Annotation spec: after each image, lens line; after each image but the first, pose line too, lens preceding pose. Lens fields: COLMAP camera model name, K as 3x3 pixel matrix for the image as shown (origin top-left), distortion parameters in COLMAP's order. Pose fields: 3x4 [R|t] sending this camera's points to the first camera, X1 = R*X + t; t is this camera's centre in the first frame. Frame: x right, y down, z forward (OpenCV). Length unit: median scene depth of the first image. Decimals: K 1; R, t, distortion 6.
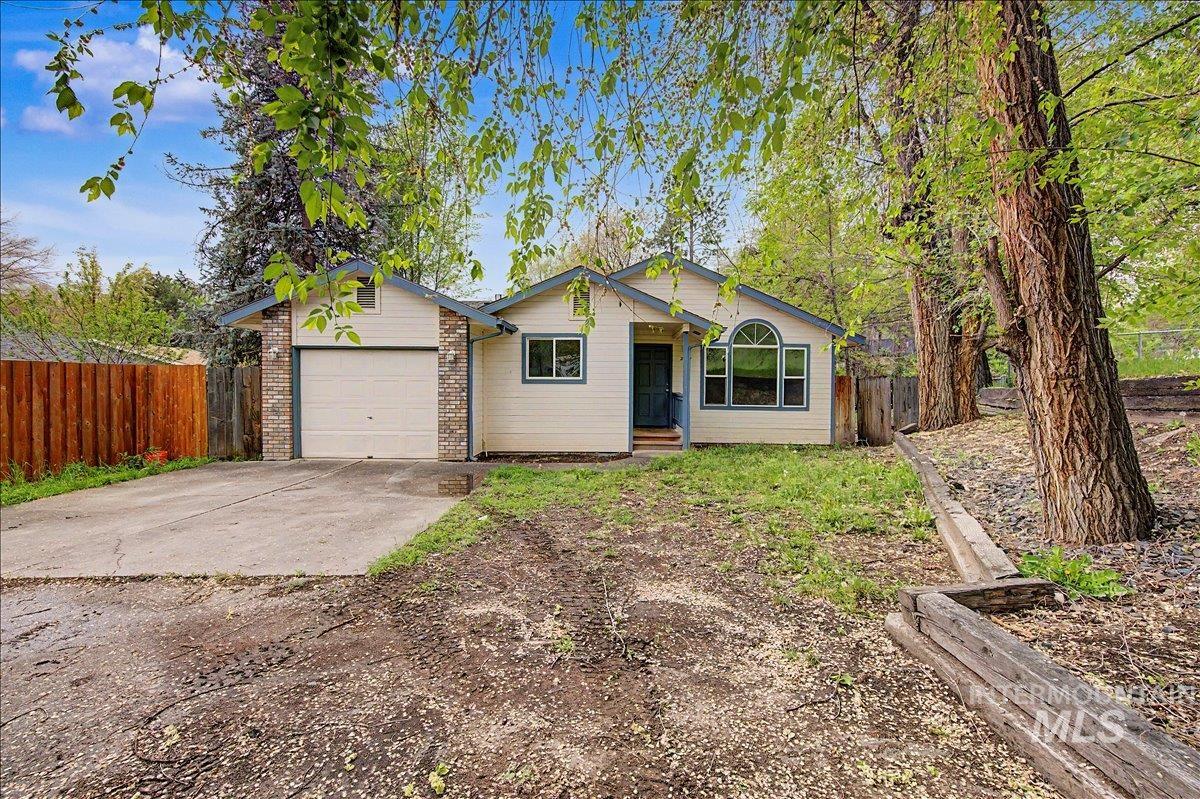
lens RADIAL K [[467.6, 0, 608.6], [0, 467.6, 393.3], [0, 0, 1]] dist [-0.000574, -0.000103]
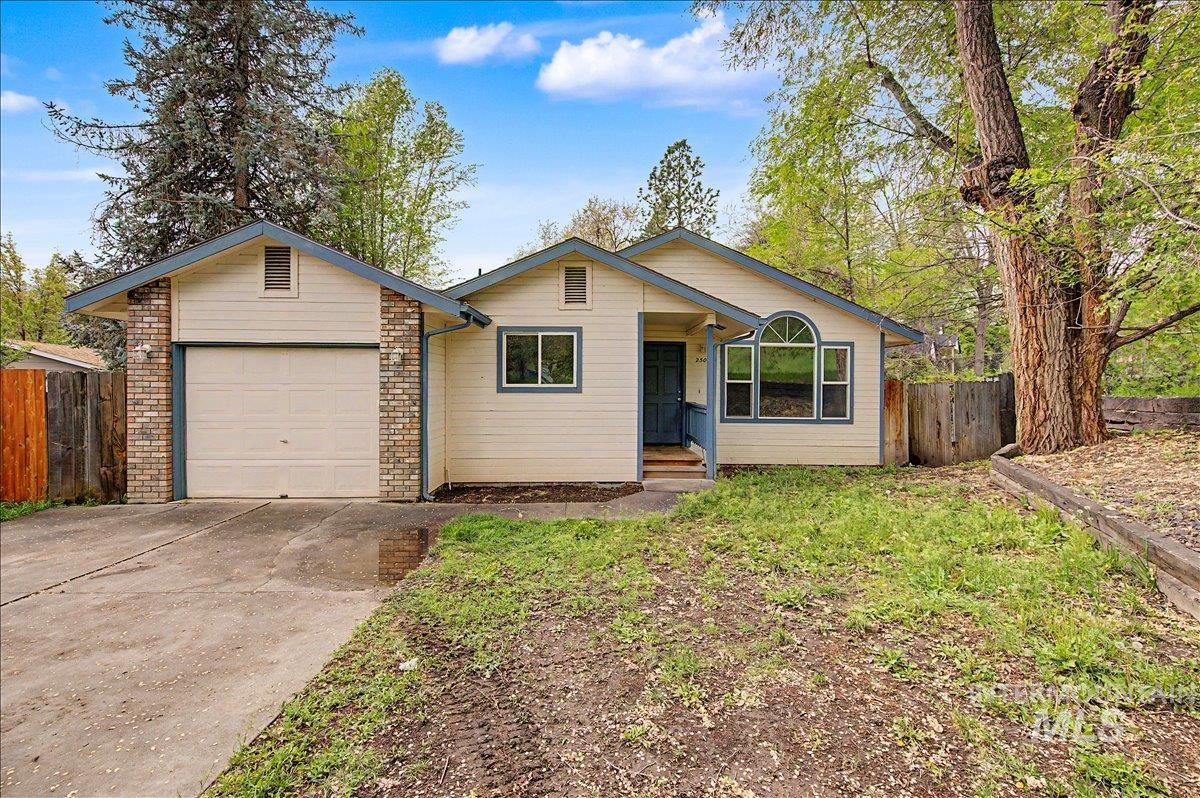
lens RADIAL K [[462.1, 0, 602.6], [0, 462.1, 387.9], [0, 0, 1]] dist [0.002669, -0.000454]
pose [[0.999617, -0.002924, 0.027529, -0.034980], [0.003382, 0.999857, -0.016590, -0.015698], [-0.027476, 0.016677, 0.999483, 0.247861]]
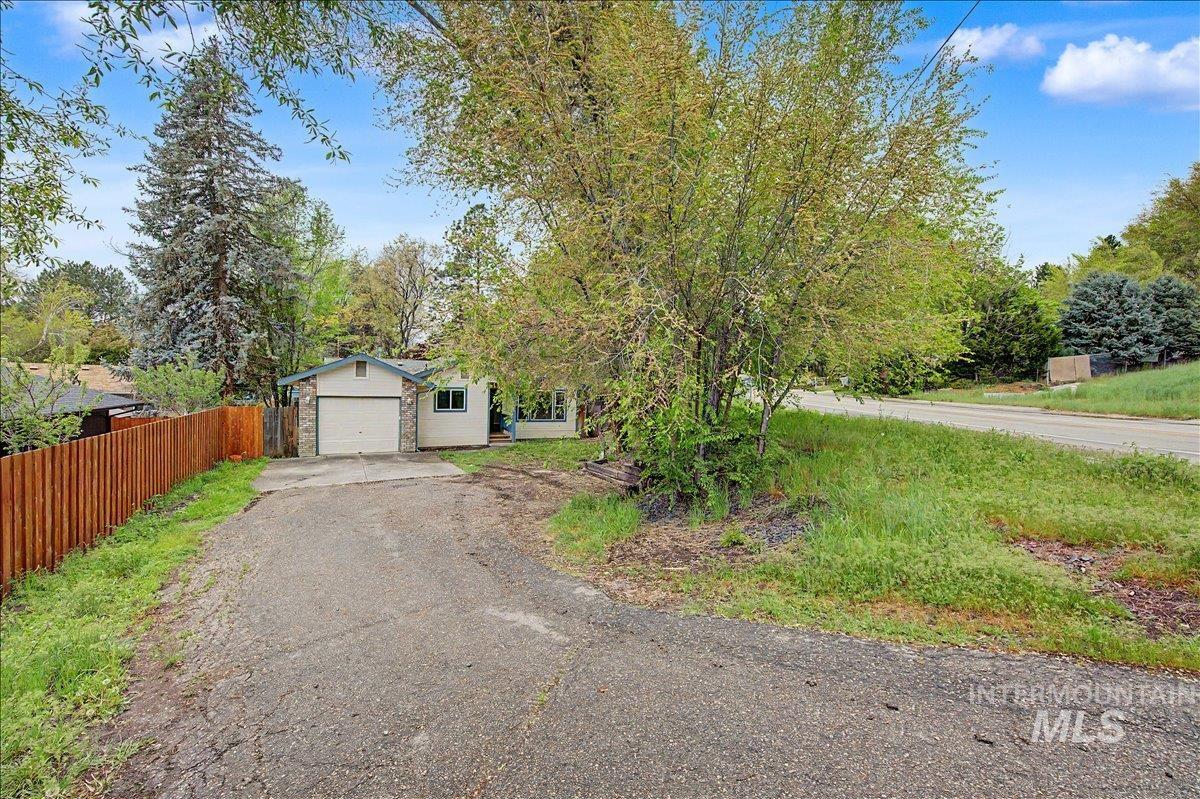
lens RADIAL K [[462.6, 0, 600.0], [0, 462.6, 399.5], [0, 0, 1]] dist [0.001070, -0.000070]
pose [[0.883653, 0.000863, 0.468141, -0.484562], [-0.009224, 0.999836, 0.015568, -0.113315], [-0.468051, -0.018075, 0.883517, -1.061639]]
